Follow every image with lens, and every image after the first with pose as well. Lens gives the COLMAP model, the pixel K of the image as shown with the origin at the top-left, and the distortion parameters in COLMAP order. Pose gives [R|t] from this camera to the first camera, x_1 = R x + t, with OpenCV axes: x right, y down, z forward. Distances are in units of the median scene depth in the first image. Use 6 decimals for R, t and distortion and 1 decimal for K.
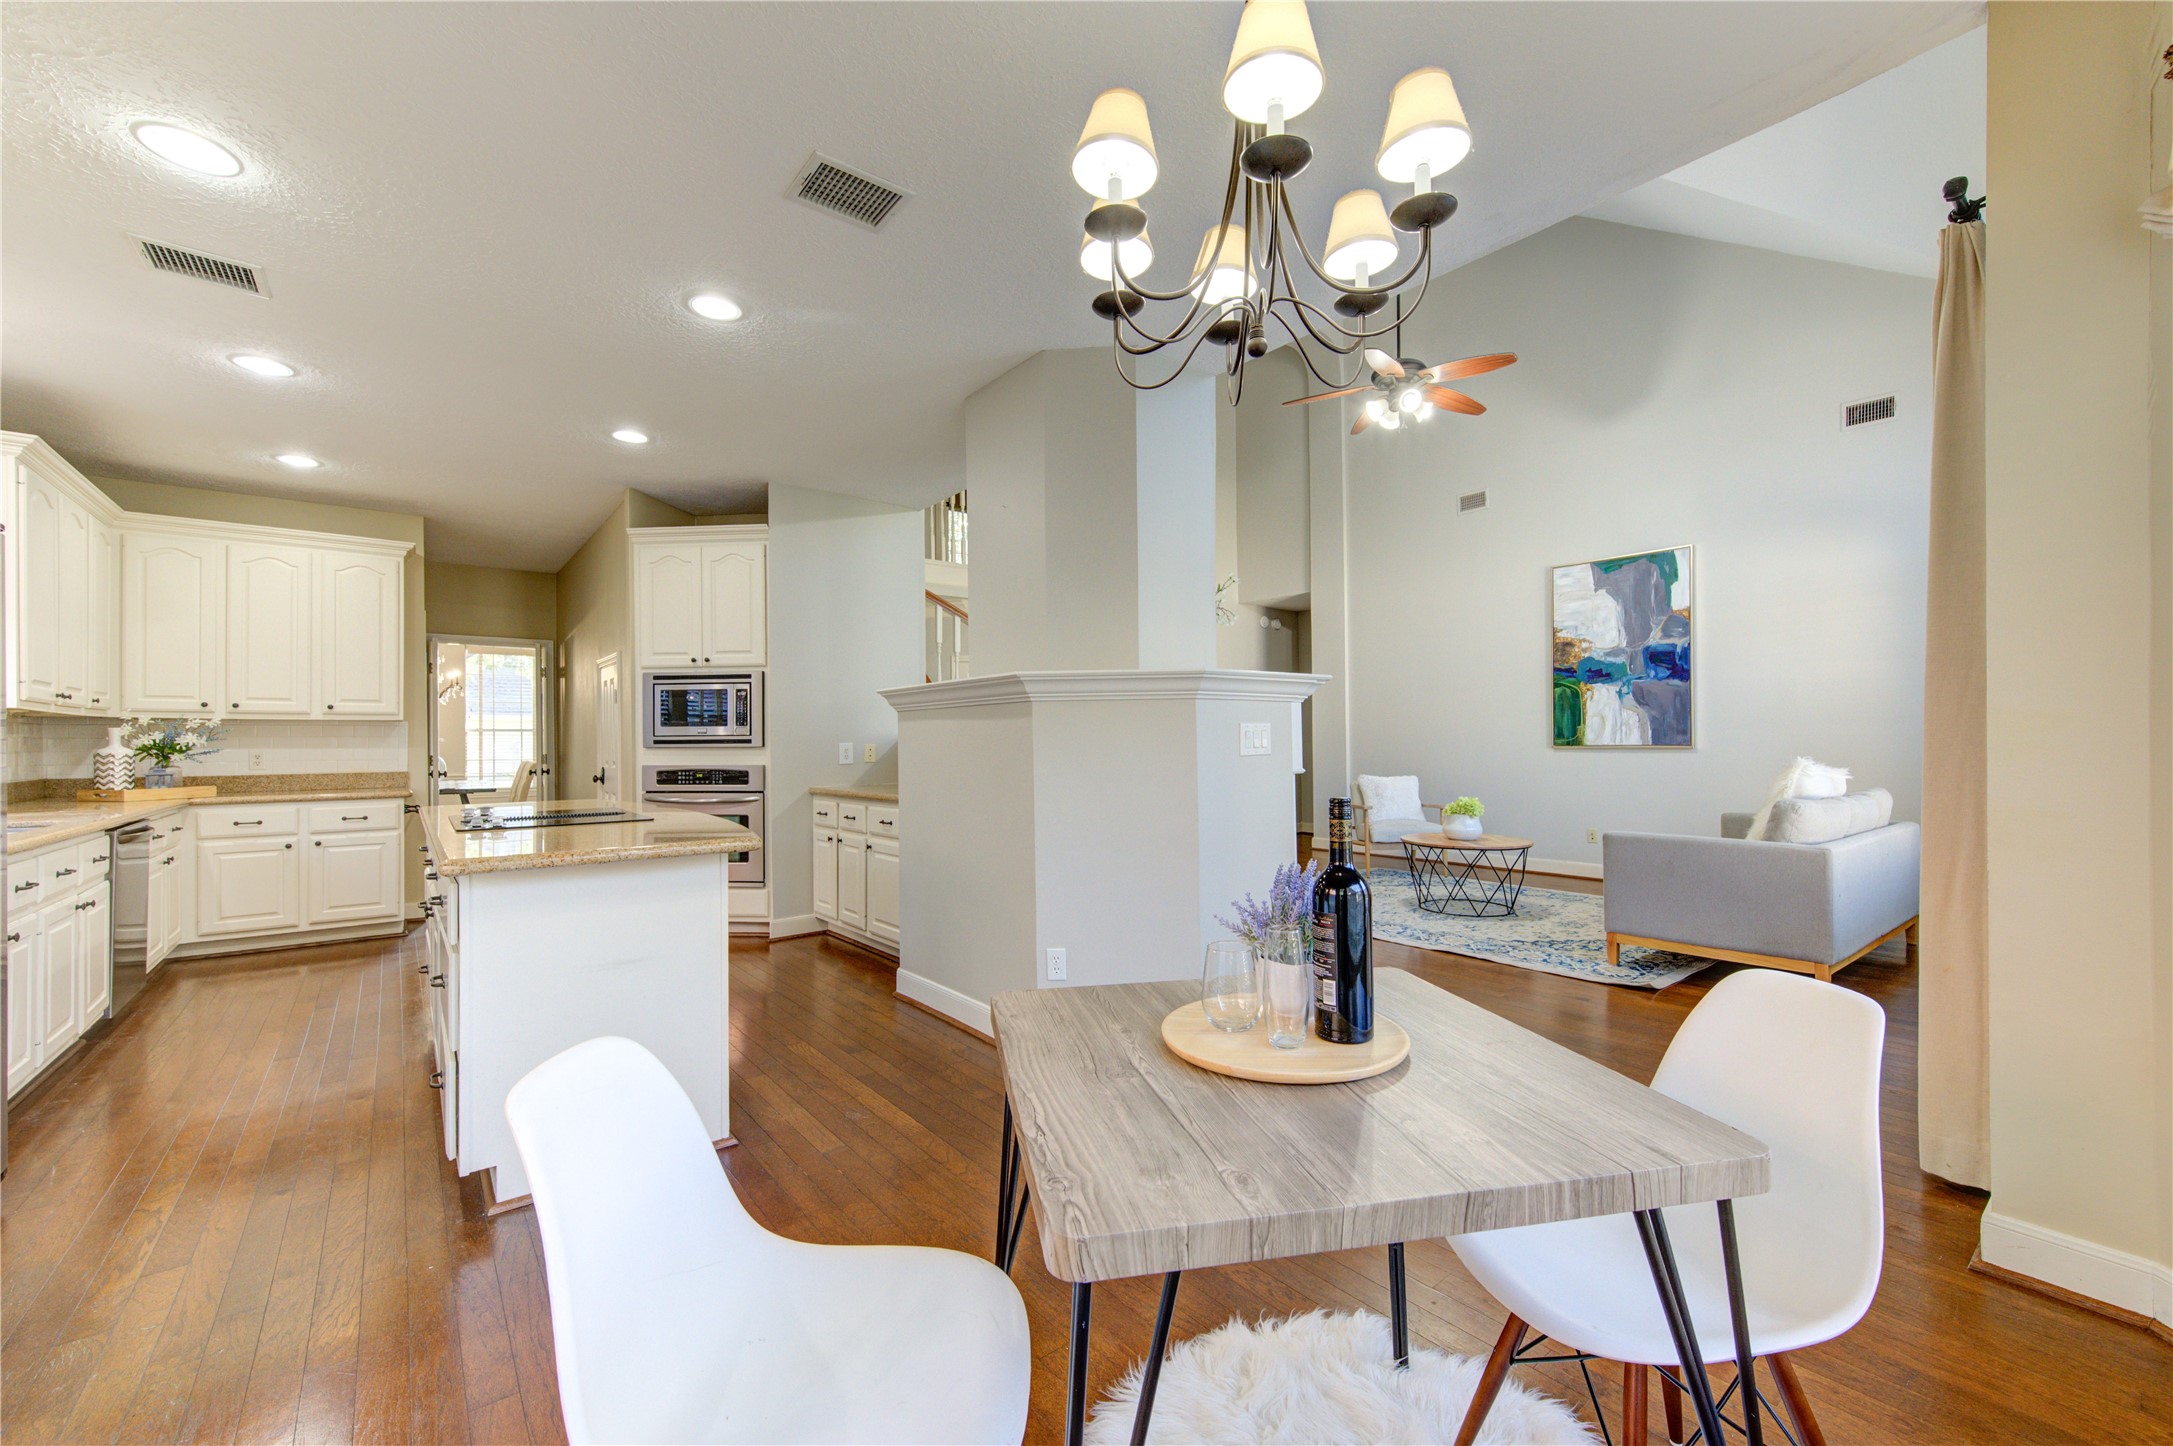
lens RADIAL K [[856.3, 0, 1087.2], [0, 856.3, 734.6], [0, 0, 1]] dist [0.002450, -0.000090]
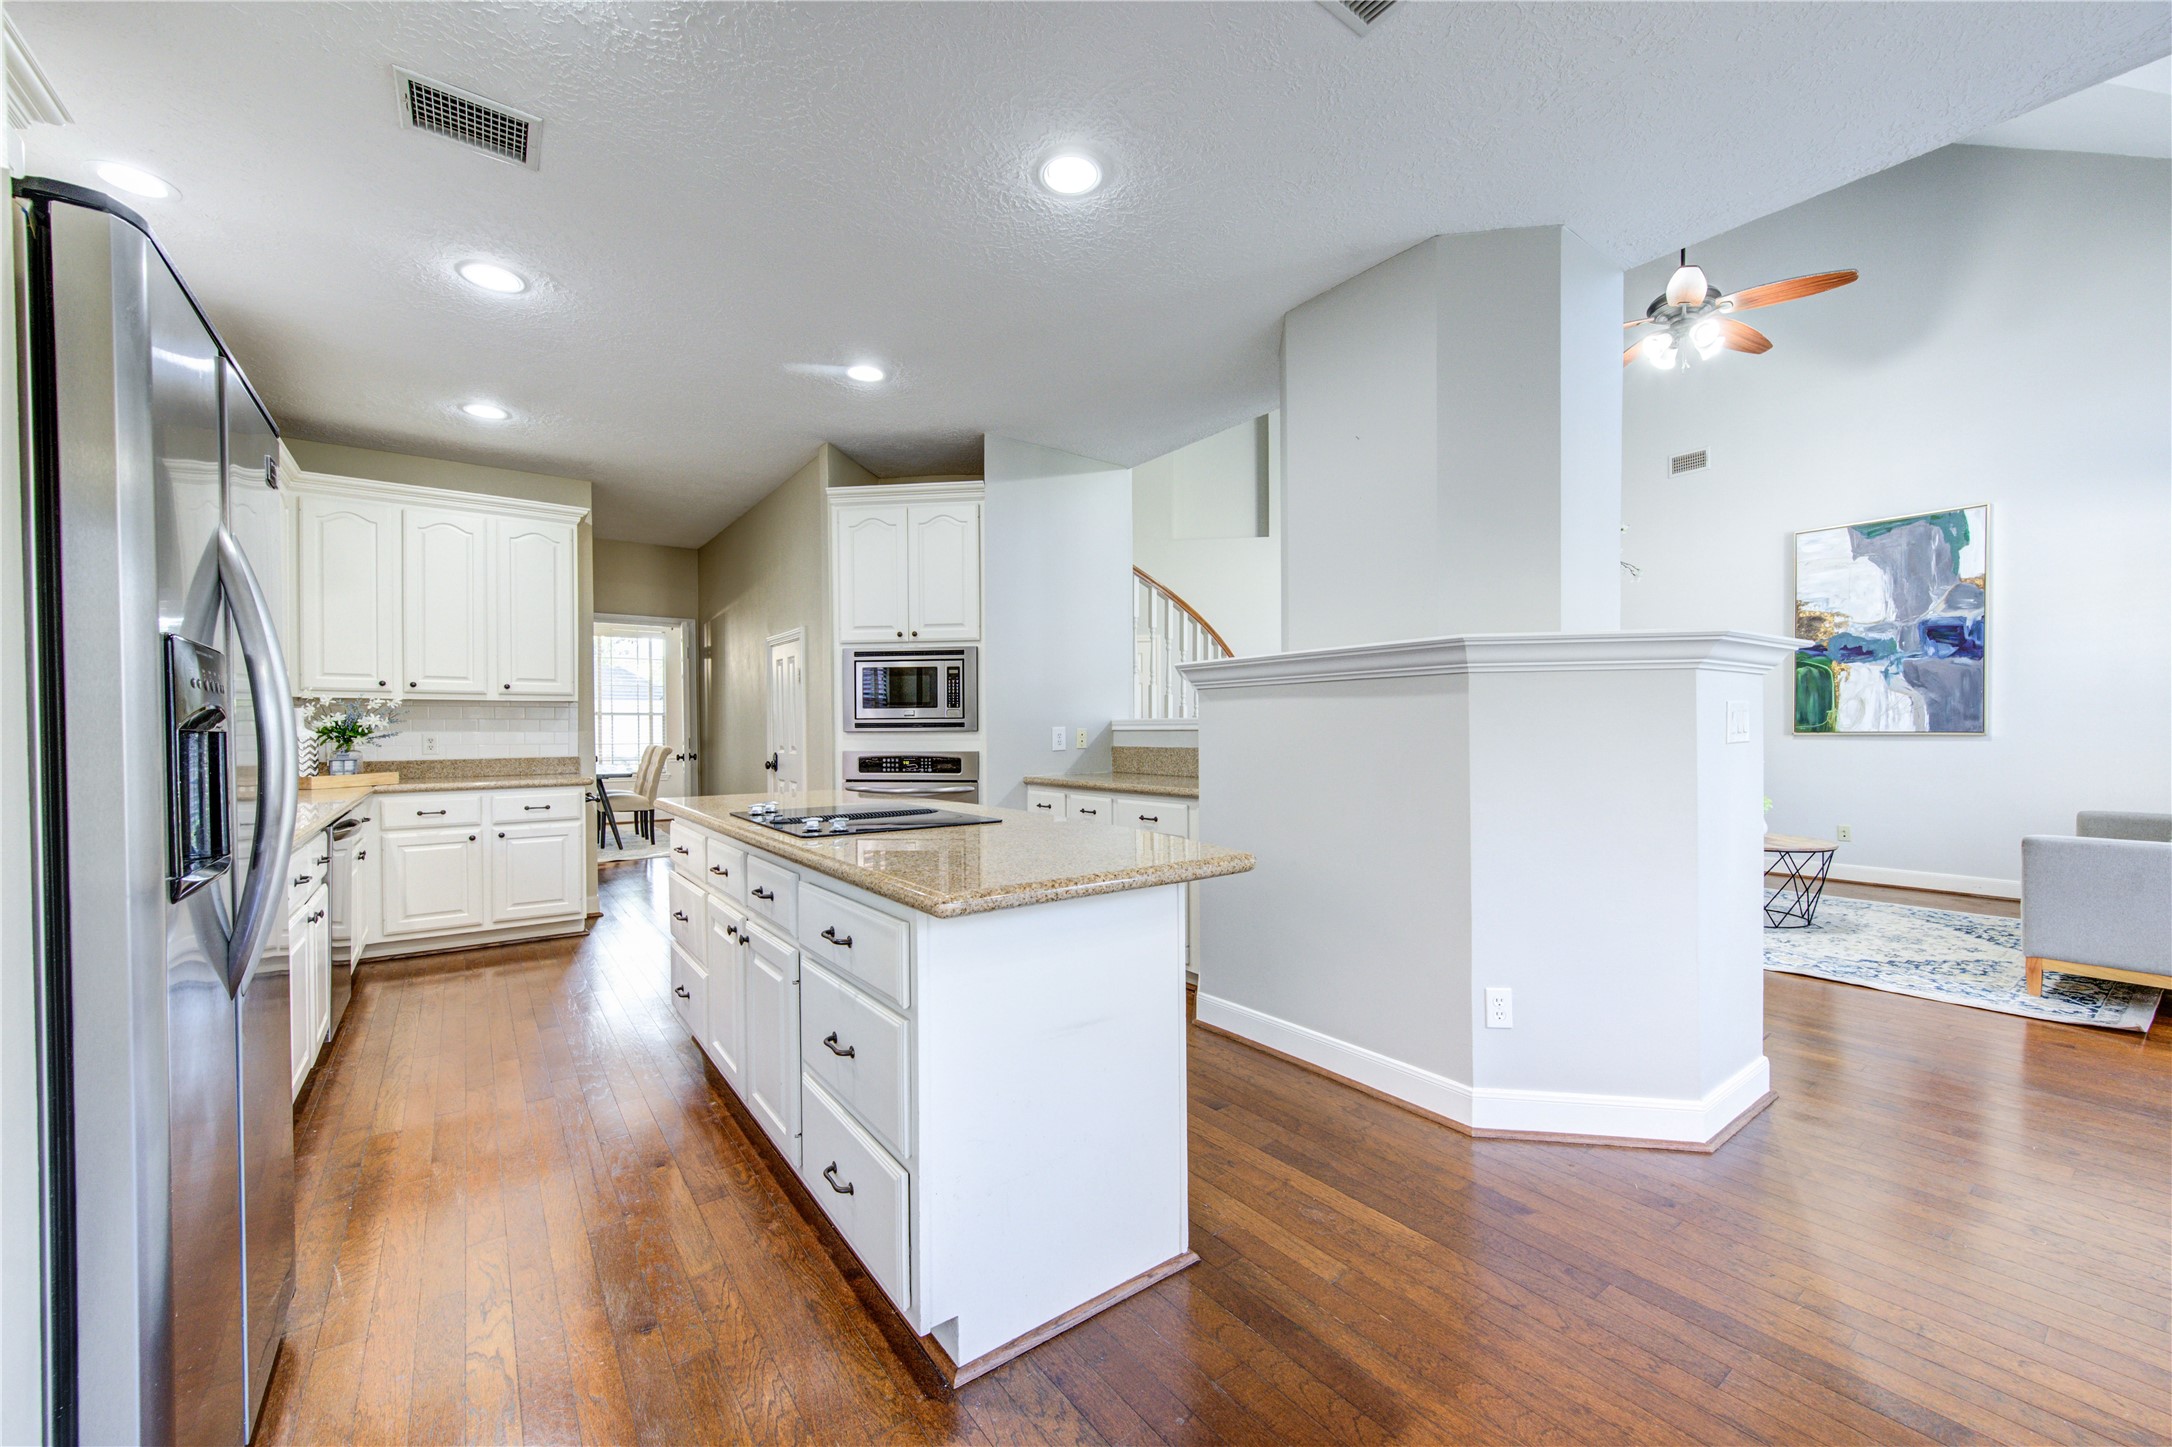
lens RADIAL K [[840.5, 0, 1090.0], [0, 840.5, 734.0], [0, 0, 1]] dist [0.000020, -0.000344]
pose [[0.999060, 0.002778, -0.043249, -0.222124], [-0.002084, 0.999868, 0.016087, 0.002893], [0.043288, -0.015982, 0.998935, 0.127116]]
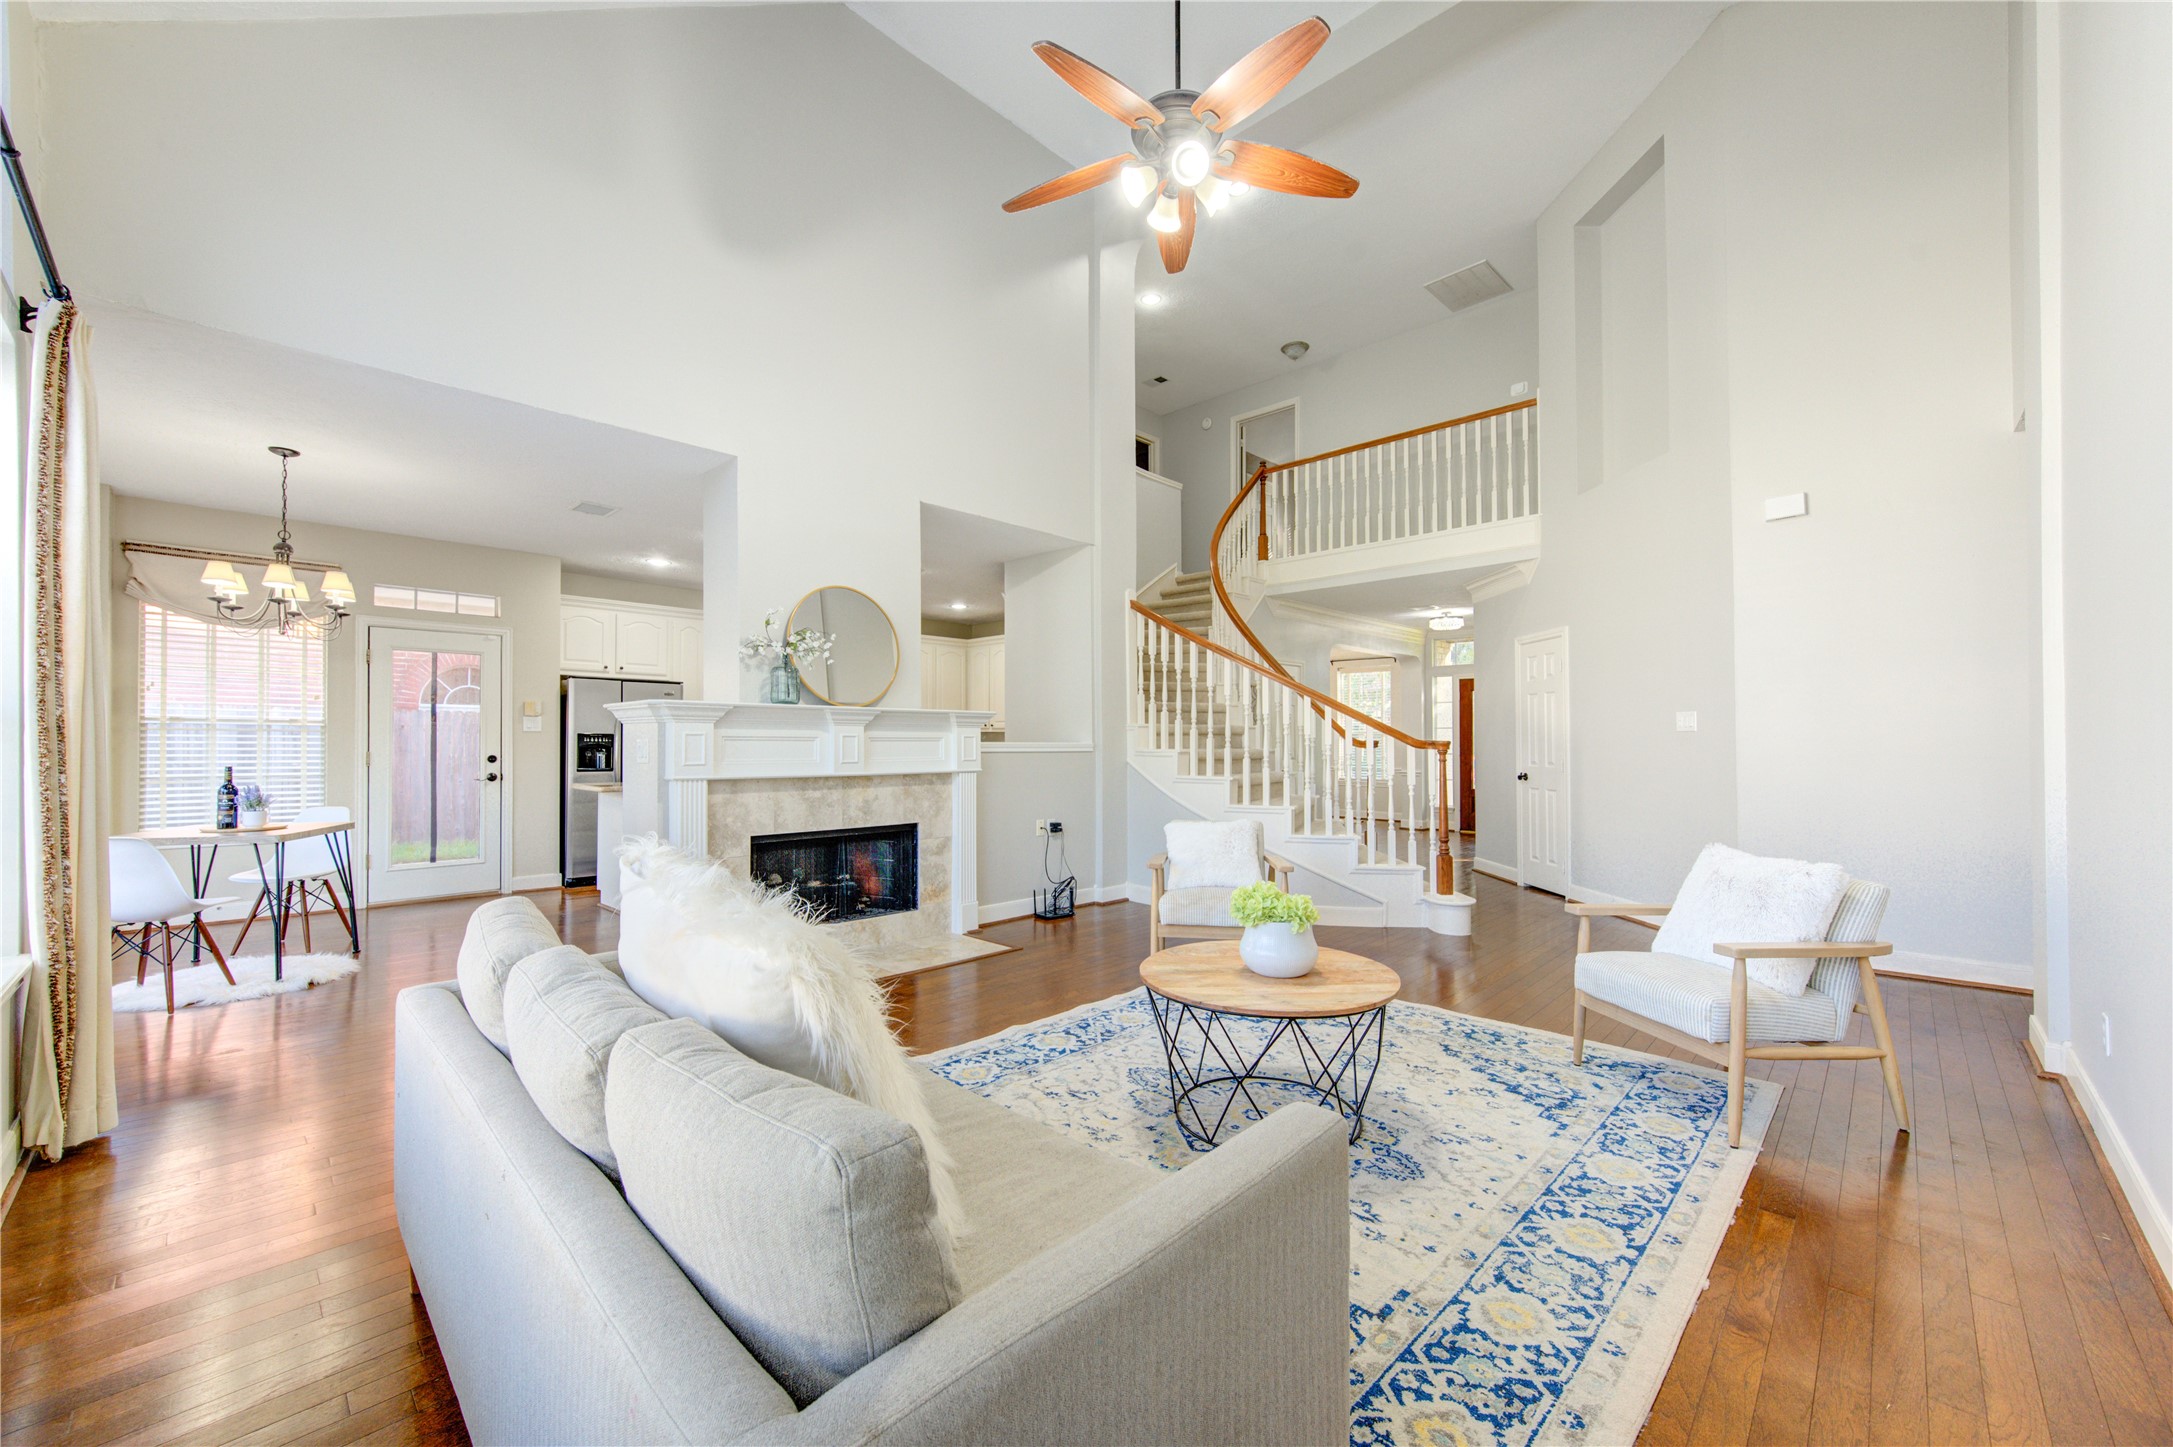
lens RADIAL K [[840.4, 0, 1114.3], [0, 840.4, 725.1], [0, 0, 1]] dist [0.009337, -0.000010]
pose [[0.135933, -0.009519, -0.990672, 1.068758], [0.005722, 0.999945, -0.008823, -0.013653], [0.990702, -0.004469, 0.135979, 1.000903]]
